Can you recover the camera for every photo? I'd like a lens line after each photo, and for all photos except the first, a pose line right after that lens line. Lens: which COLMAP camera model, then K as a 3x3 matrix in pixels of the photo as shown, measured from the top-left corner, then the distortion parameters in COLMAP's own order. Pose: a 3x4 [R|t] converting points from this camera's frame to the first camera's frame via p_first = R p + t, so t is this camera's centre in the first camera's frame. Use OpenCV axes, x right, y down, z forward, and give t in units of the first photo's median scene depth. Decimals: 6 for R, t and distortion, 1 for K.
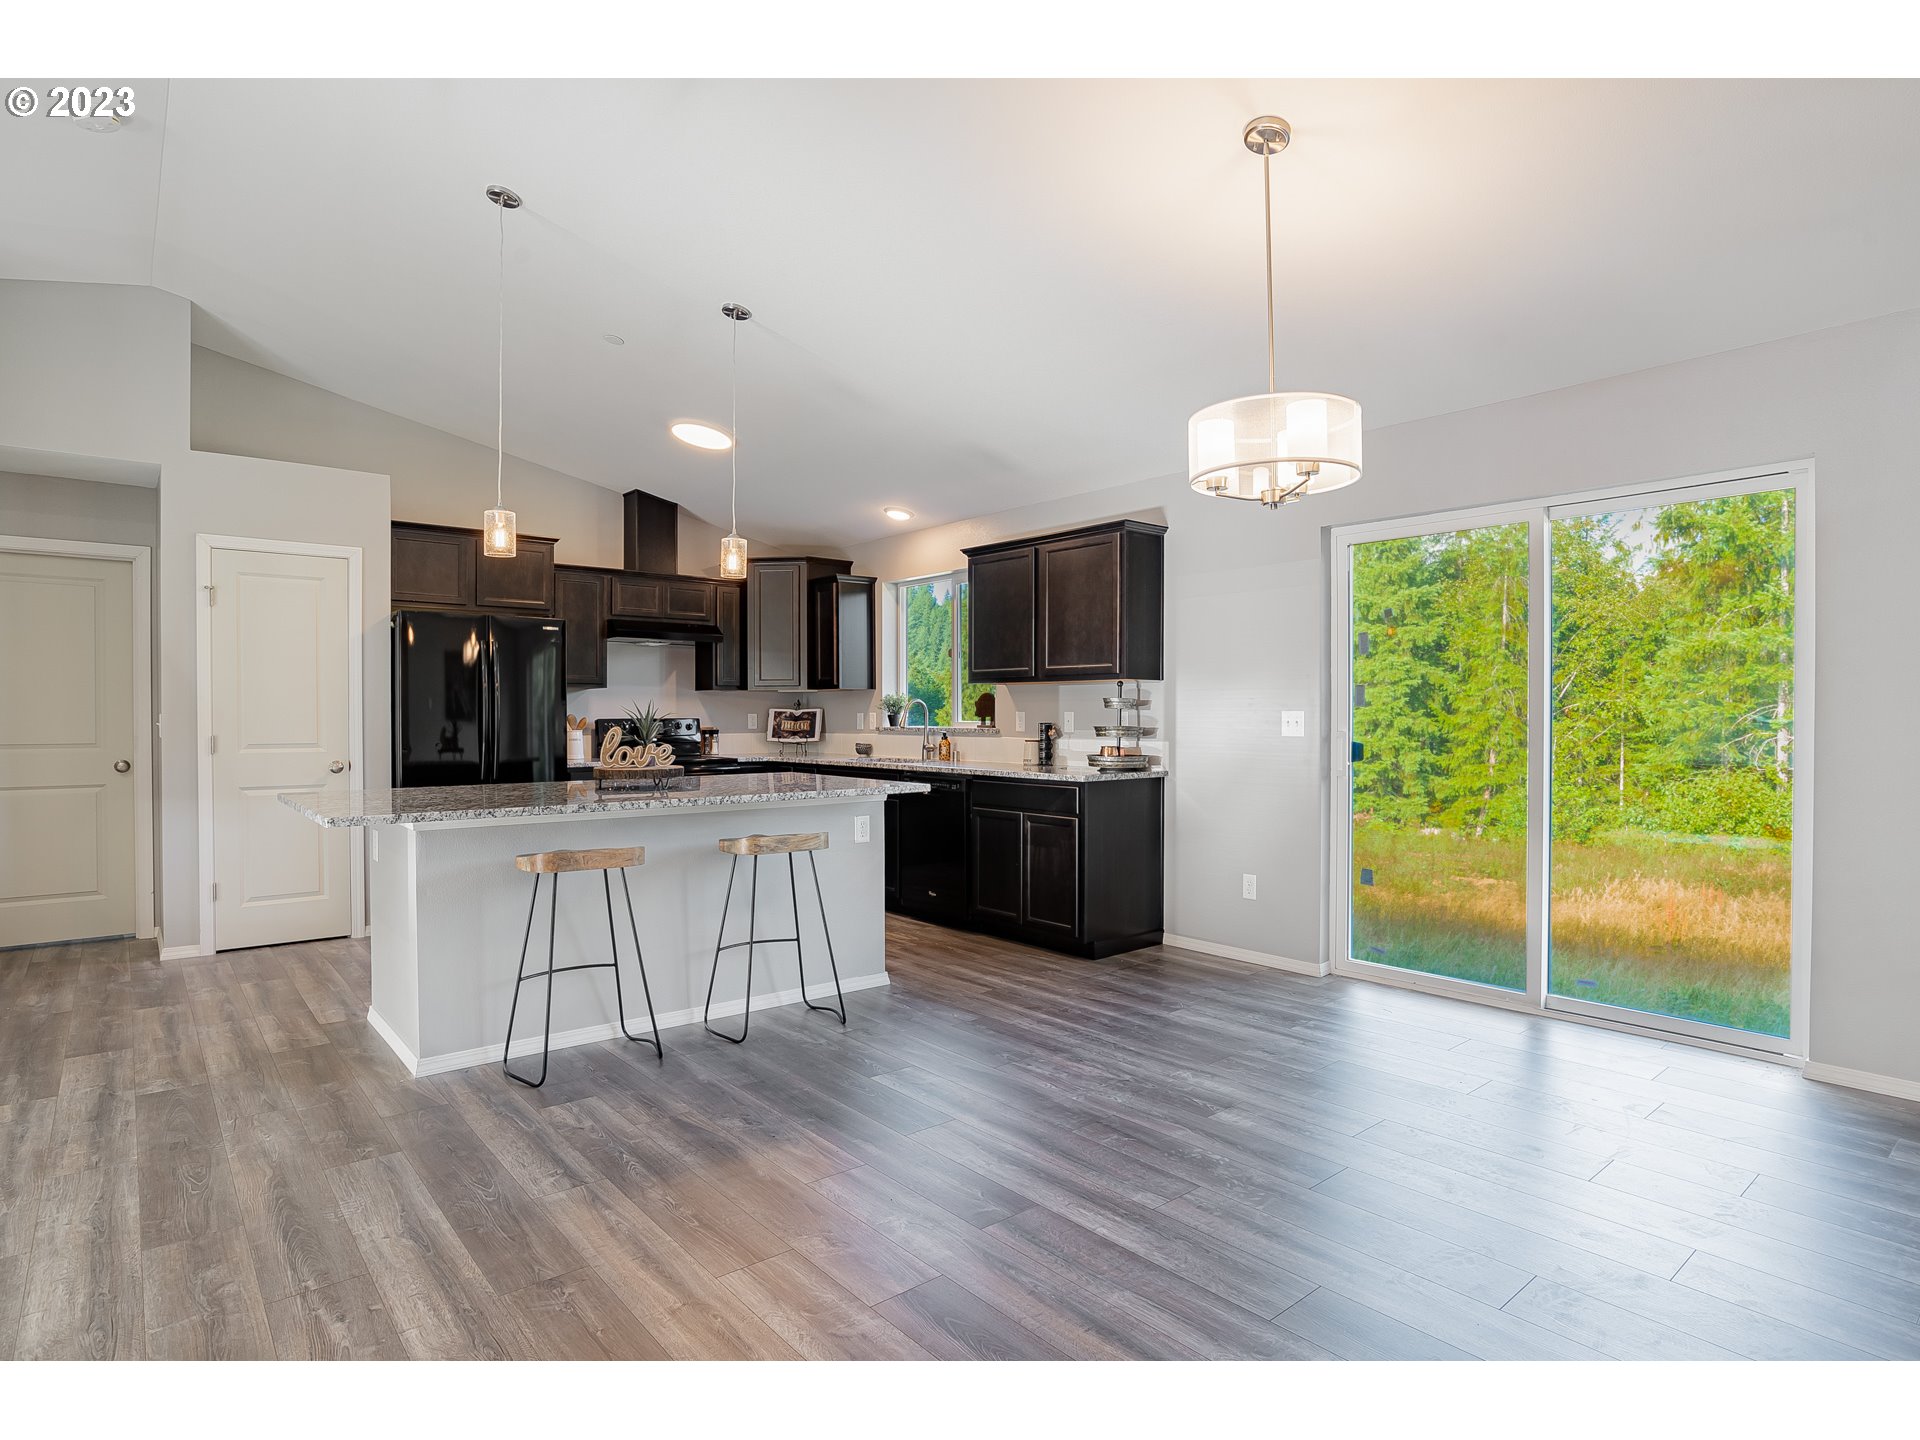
lens RADIAL K [[1033.0, 0, 952.9], [0, 1033.0, 723.9], [0, 0, 1]] dist [-0.060101, 0.023917]
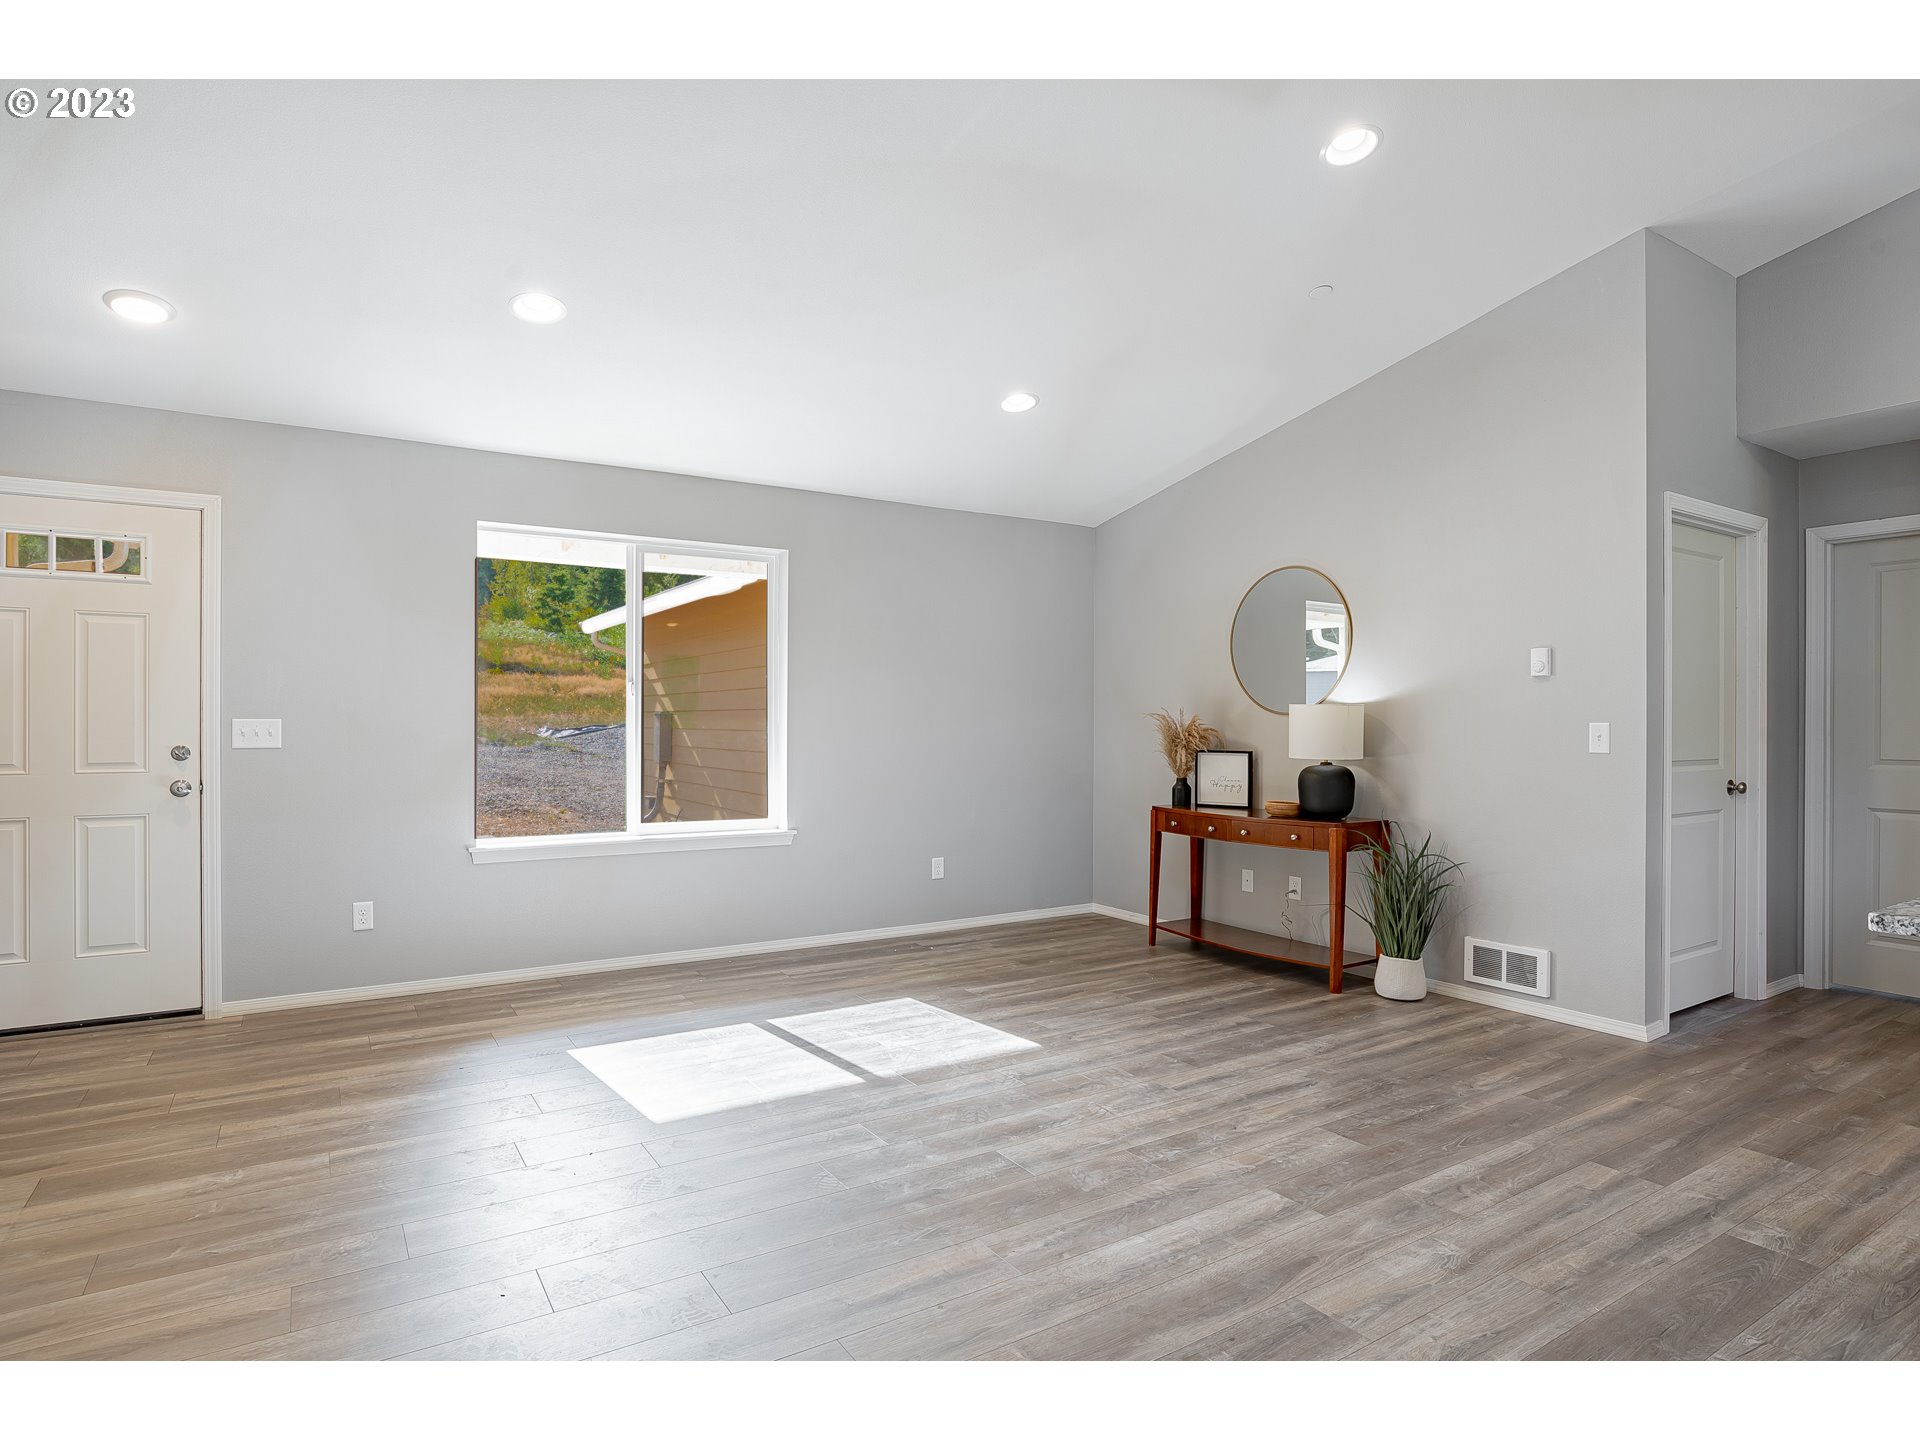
lens RADIAL K [[1033.0, 0, 971.3], [0, 1033.0, 718.0], [0, 0, 1]] dist [-0.060101, 0.023917]
pose [[-0.122335, -0.003079, -0.992484, -0.000046], [-0.007919, 0.999966, -0.002126, -0.005848], [0.992457, 0.007599, -0.122355, 0.301537]]
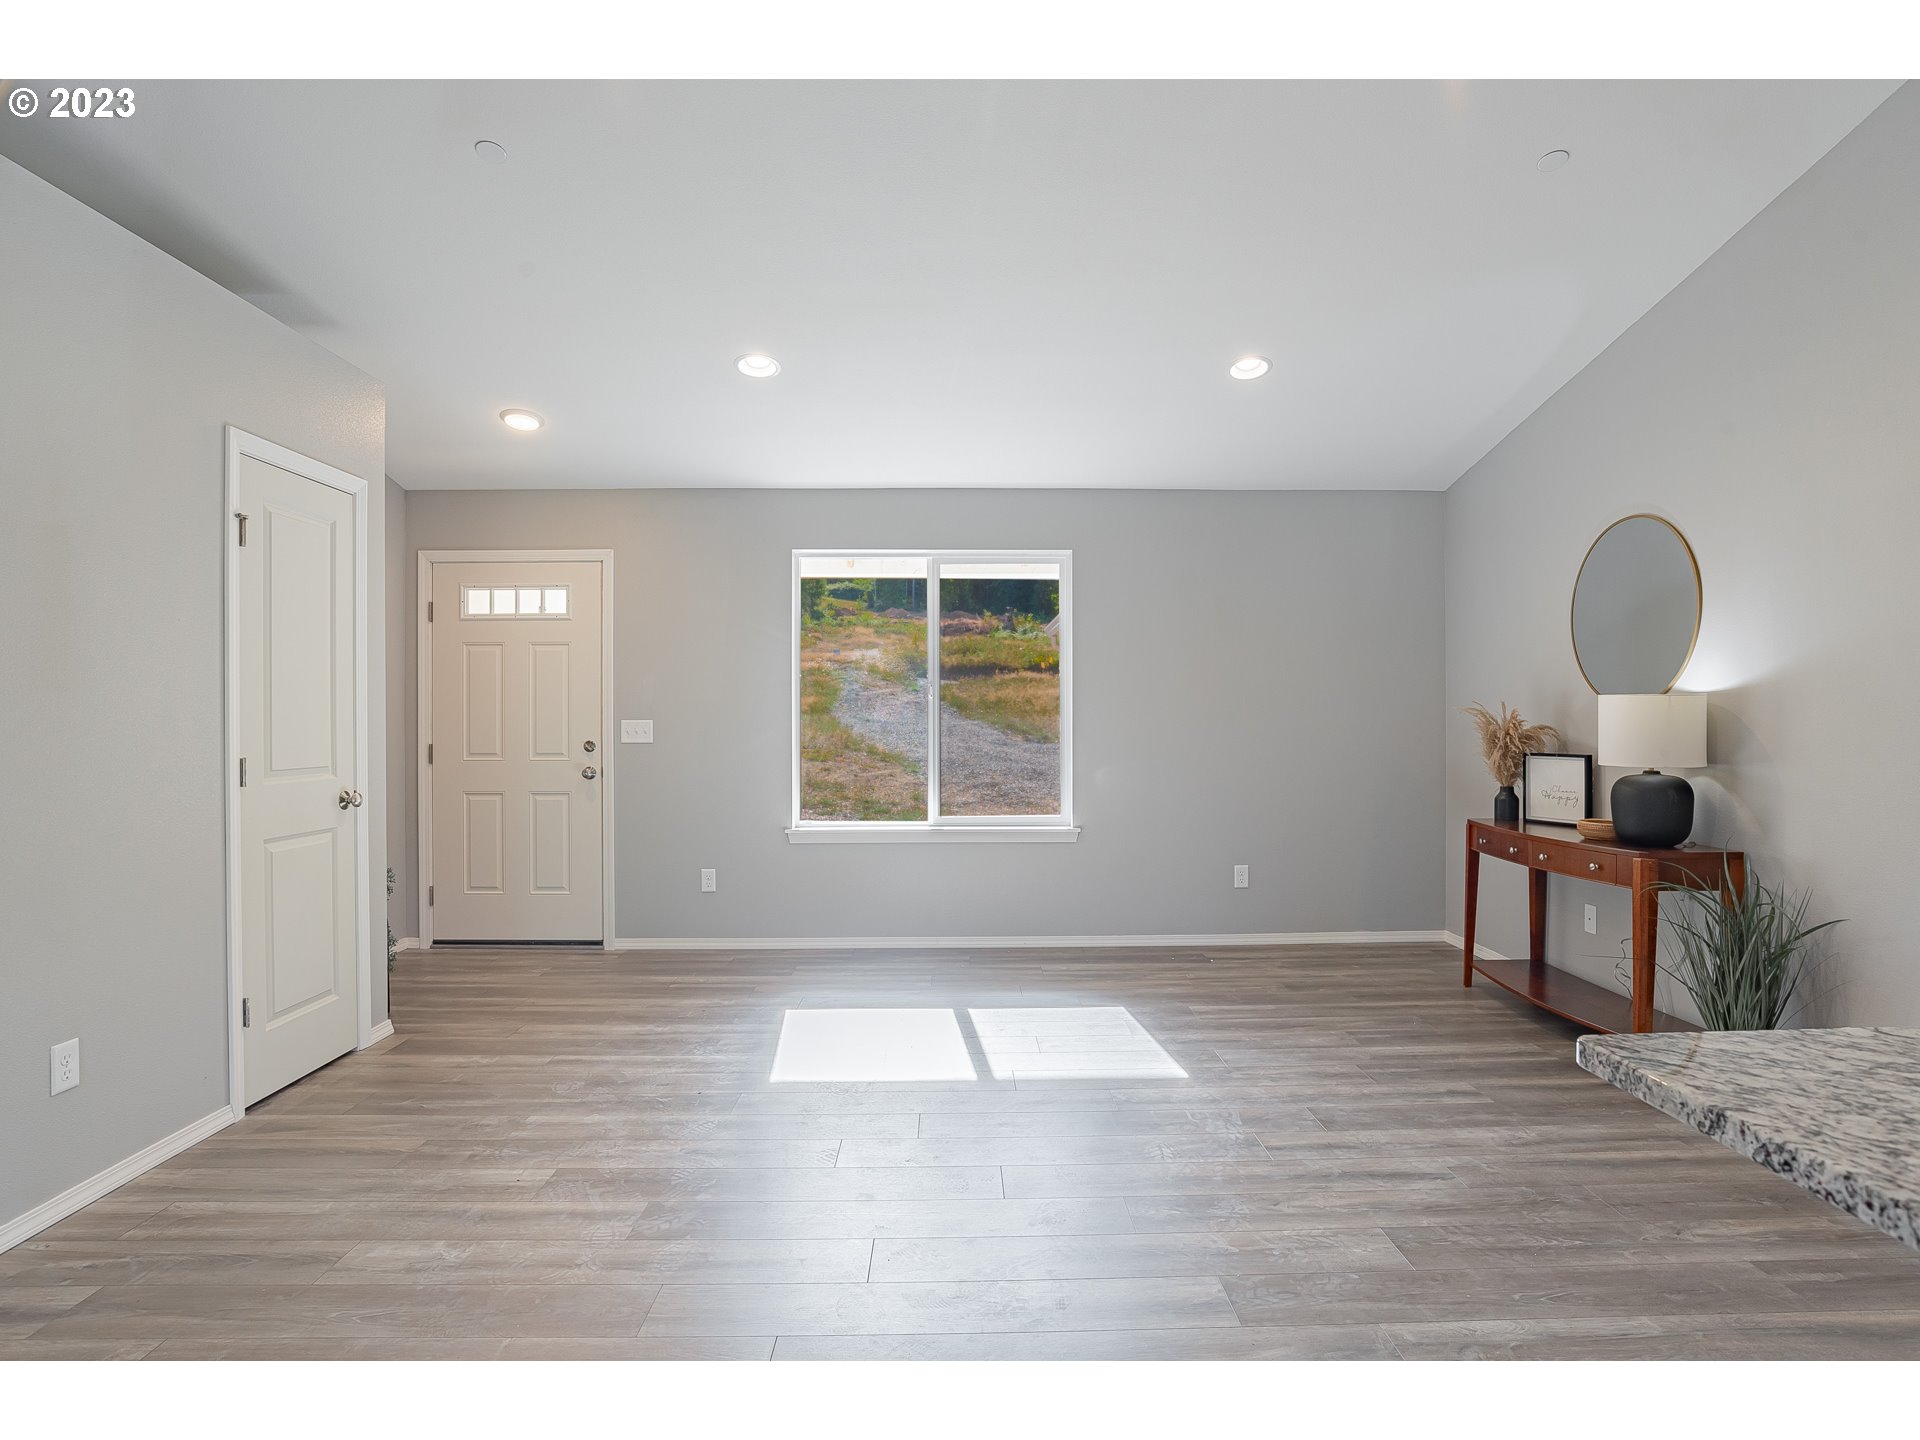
lens RADIAL K [[1033.0, 0, 956.6], [0, 1033.0, 713.9], [0, 0, 1]] dist [-0.060101, 0.023917]
pose [[-0.627355, -0.000710, -0.778733, -0.118336], [-0.000699, 1.000000, -0.000348, -0.008697], [0.778733, 0.000326, -0.627355, 0.558416]]
